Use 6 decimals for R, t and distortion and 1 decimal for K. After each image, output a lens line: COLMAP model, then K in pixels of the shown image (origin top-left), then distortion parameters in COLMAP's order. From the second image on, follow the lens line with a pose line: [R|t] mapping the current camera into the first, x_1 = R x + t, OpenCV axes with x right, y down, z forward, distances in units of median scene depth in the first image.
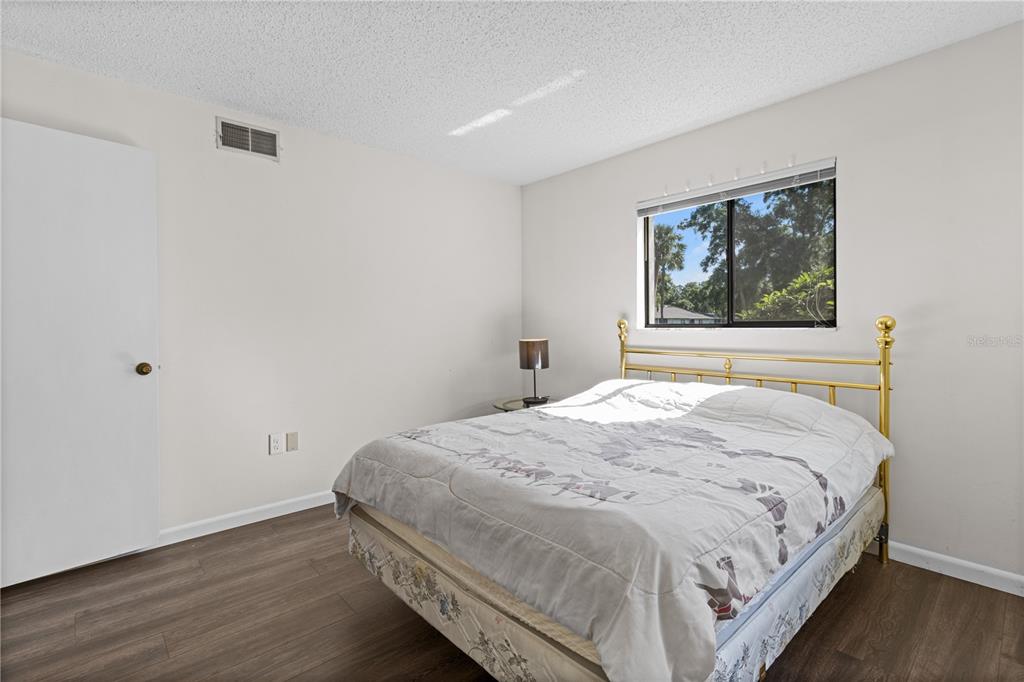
lens RADIAL K [[469.9, 0, 511.1], [0, 469.9, 333.9], [0, 0, 1]] dist [0.000530, -0.000022]
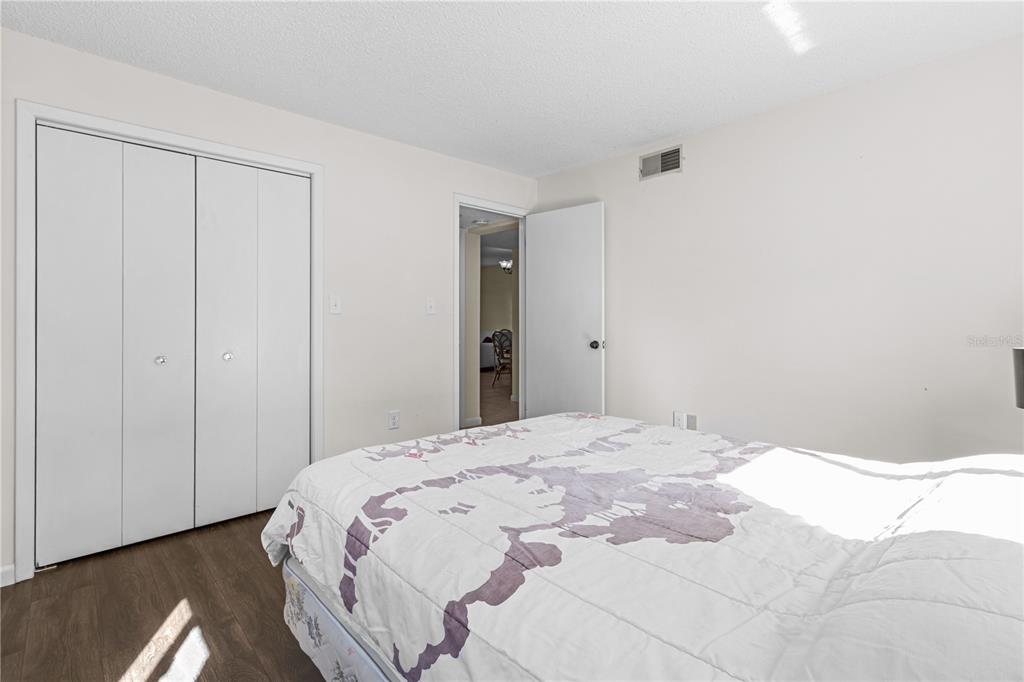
lens RADIAL K [[469.9, 0, 511.2], [0, 469.9, 335.4], [0, 0, 1]] dist [0.000530, -0.000022]
pose [[0.014767, 0.041531, -0.999028, 0.661659], [-0.019776, 0.998954, 0.041236, -0.012958], [0.999695, 0.019148, 0.015573, 0.604120]]
